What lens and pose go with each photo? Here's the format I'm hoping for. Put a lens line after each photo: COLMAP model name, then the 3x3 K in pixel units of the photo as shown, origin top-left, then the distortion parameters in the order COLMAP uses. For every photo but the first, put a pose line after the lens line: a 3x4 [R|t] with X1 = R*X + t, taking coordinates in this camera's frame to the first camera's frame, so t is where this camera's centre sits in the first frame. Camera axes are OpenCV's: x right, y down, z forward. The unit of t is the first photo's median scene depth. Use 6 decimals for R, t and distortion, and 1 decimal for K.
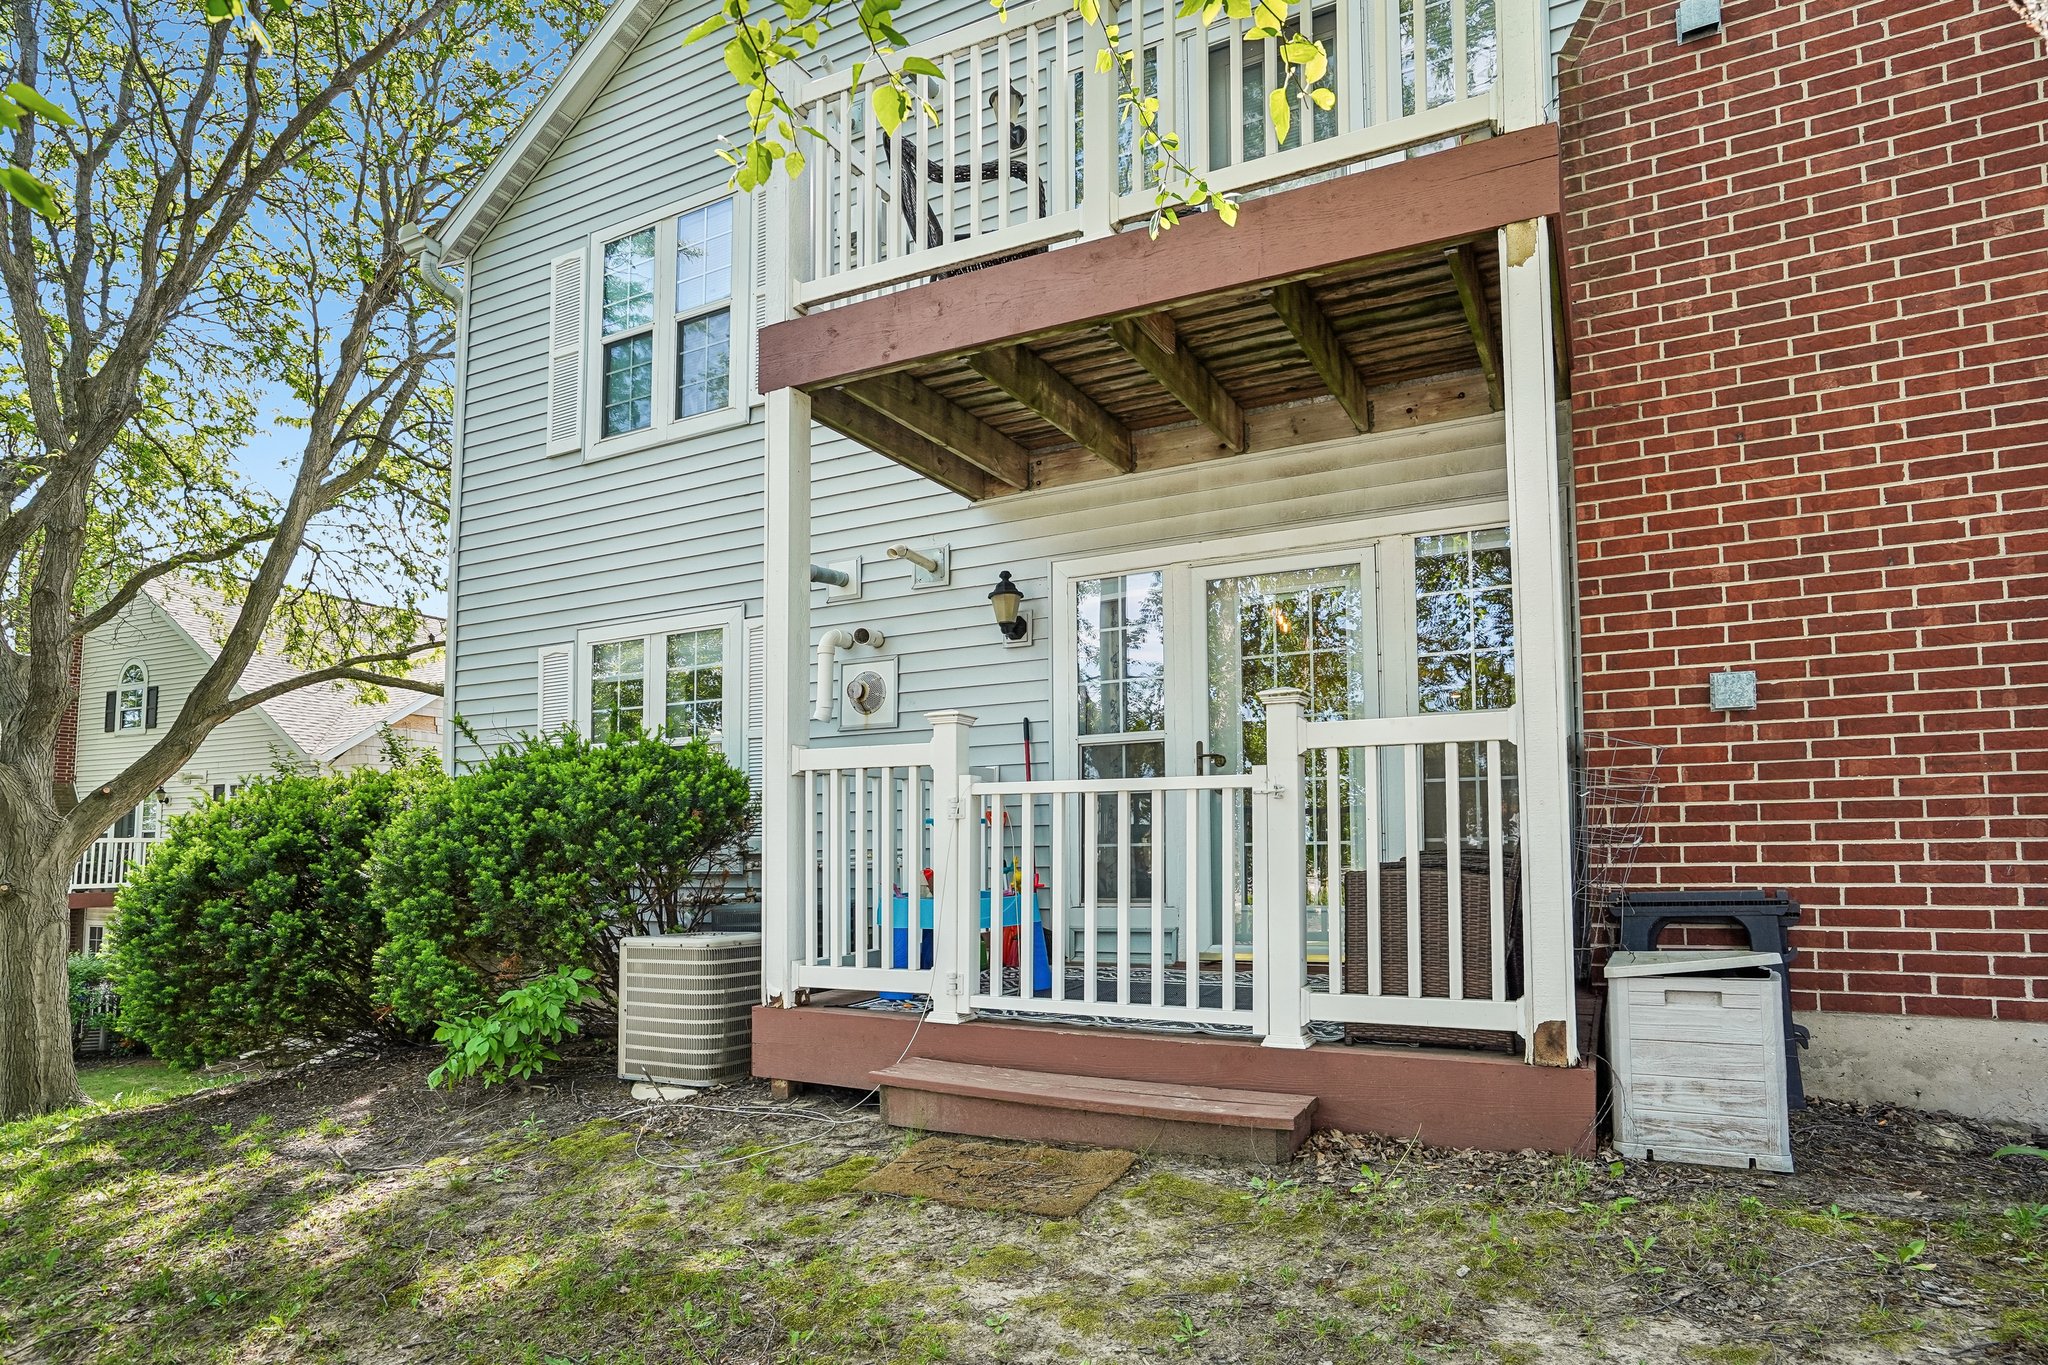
lens RADIAL K [[1088.2, 0, 1018.5], [0, 1088.2, 752.0], [0, 0, 1]] dist [-0.019897, 0.000763]
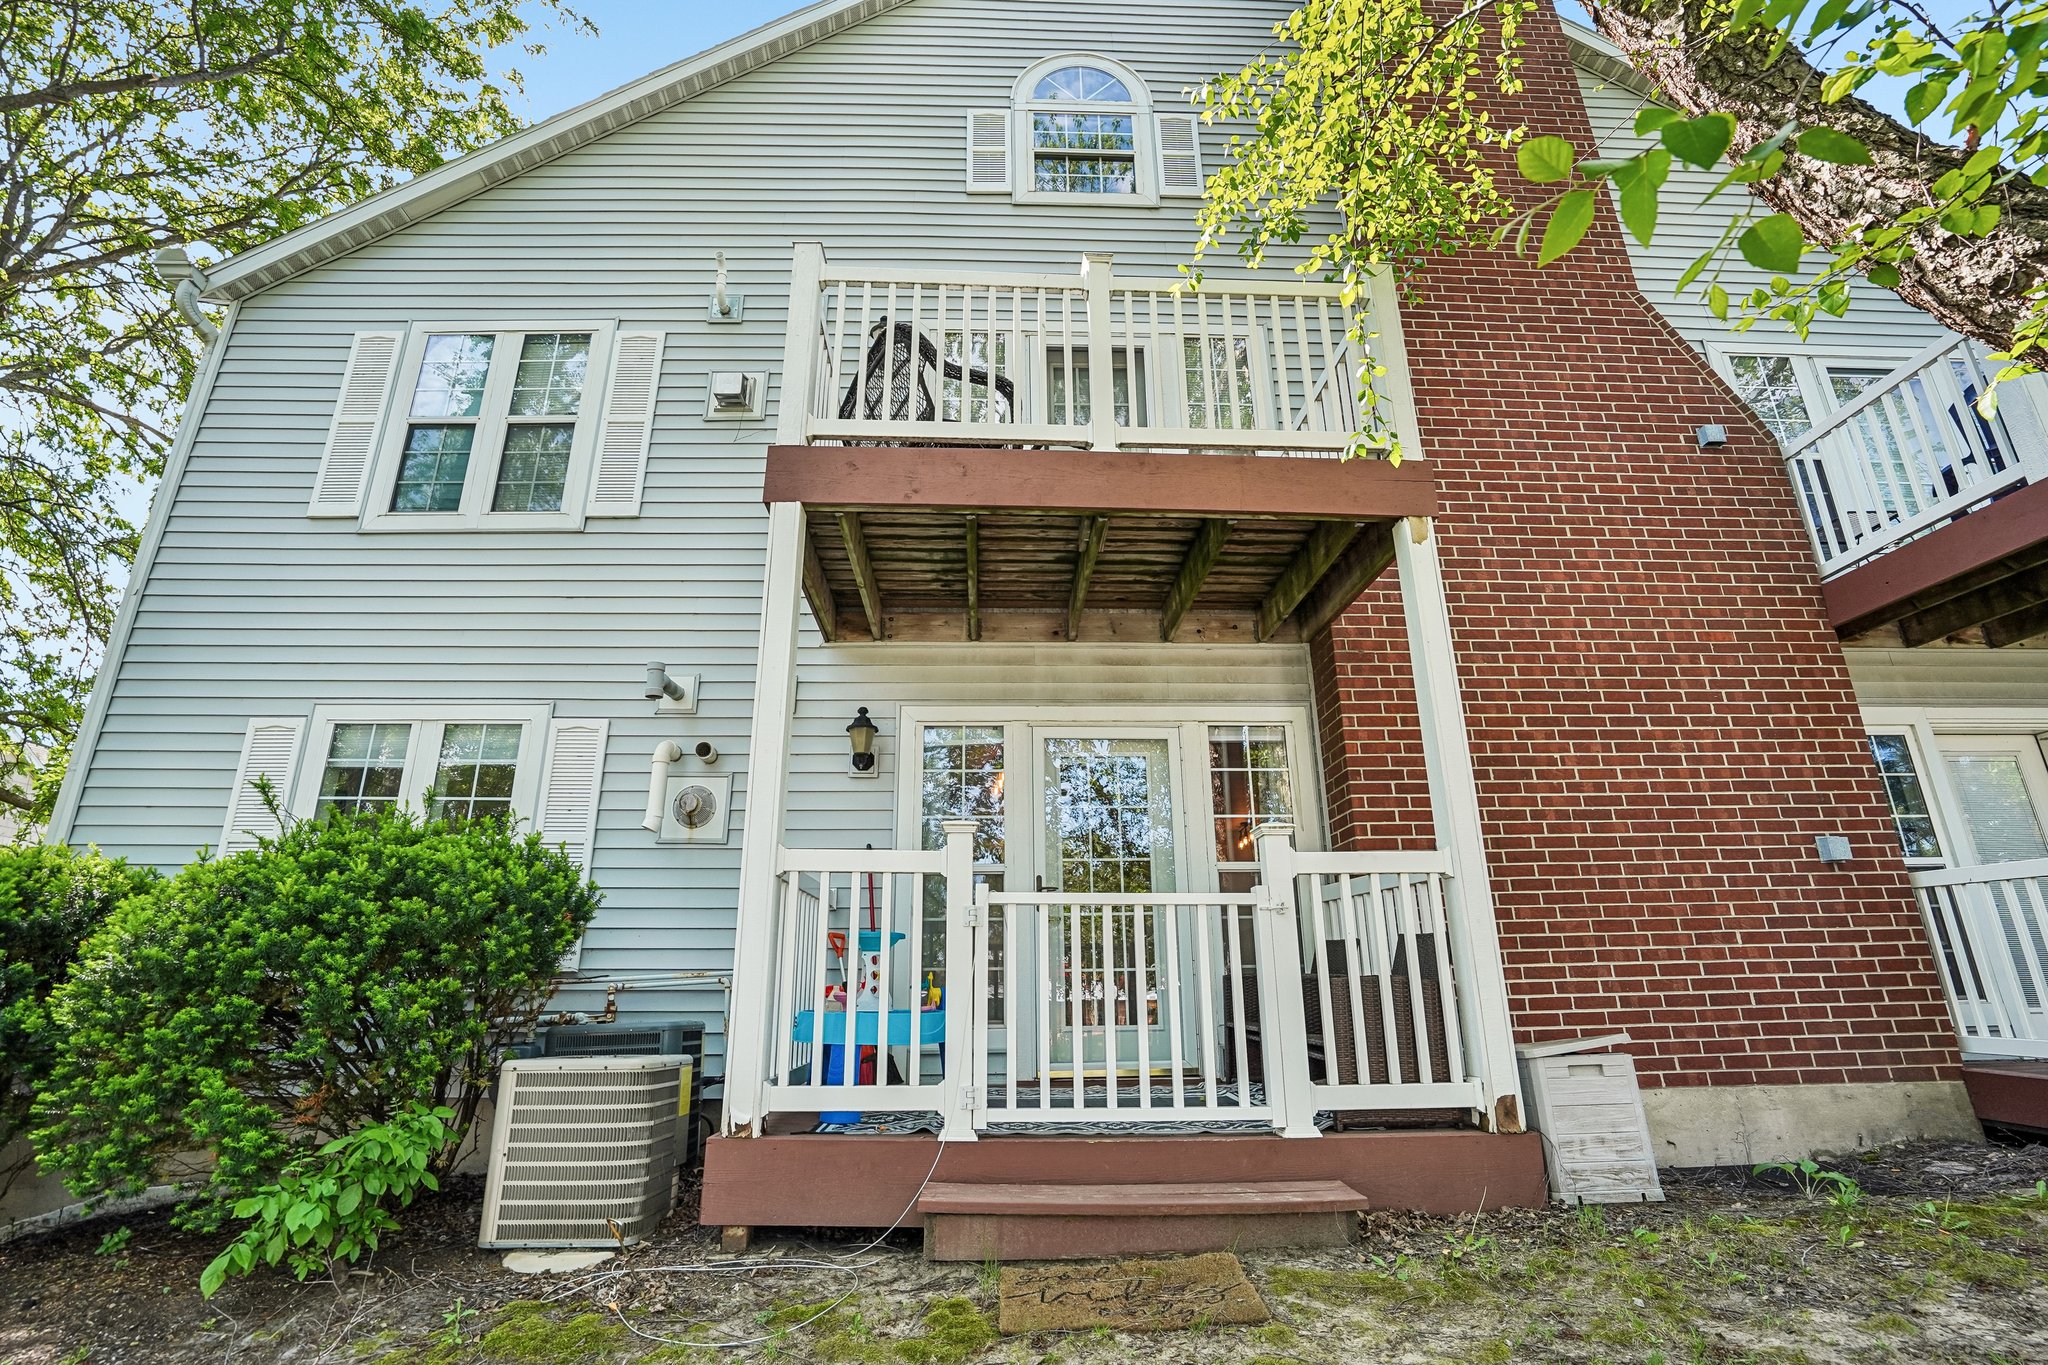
lens RADIAL K [[917.0, 0, 1024.0], [0, 917.0, 682.5], [0, 0, 1]] dist [-0.030188, 0.000710]
pose [[0.883505, 0.158058, 0.440950, -0.375647], [-0.045488, 0.965853, -0.255066, 0.050820], [-0.466208, 0.205294, 0.860526, 0.165493]]
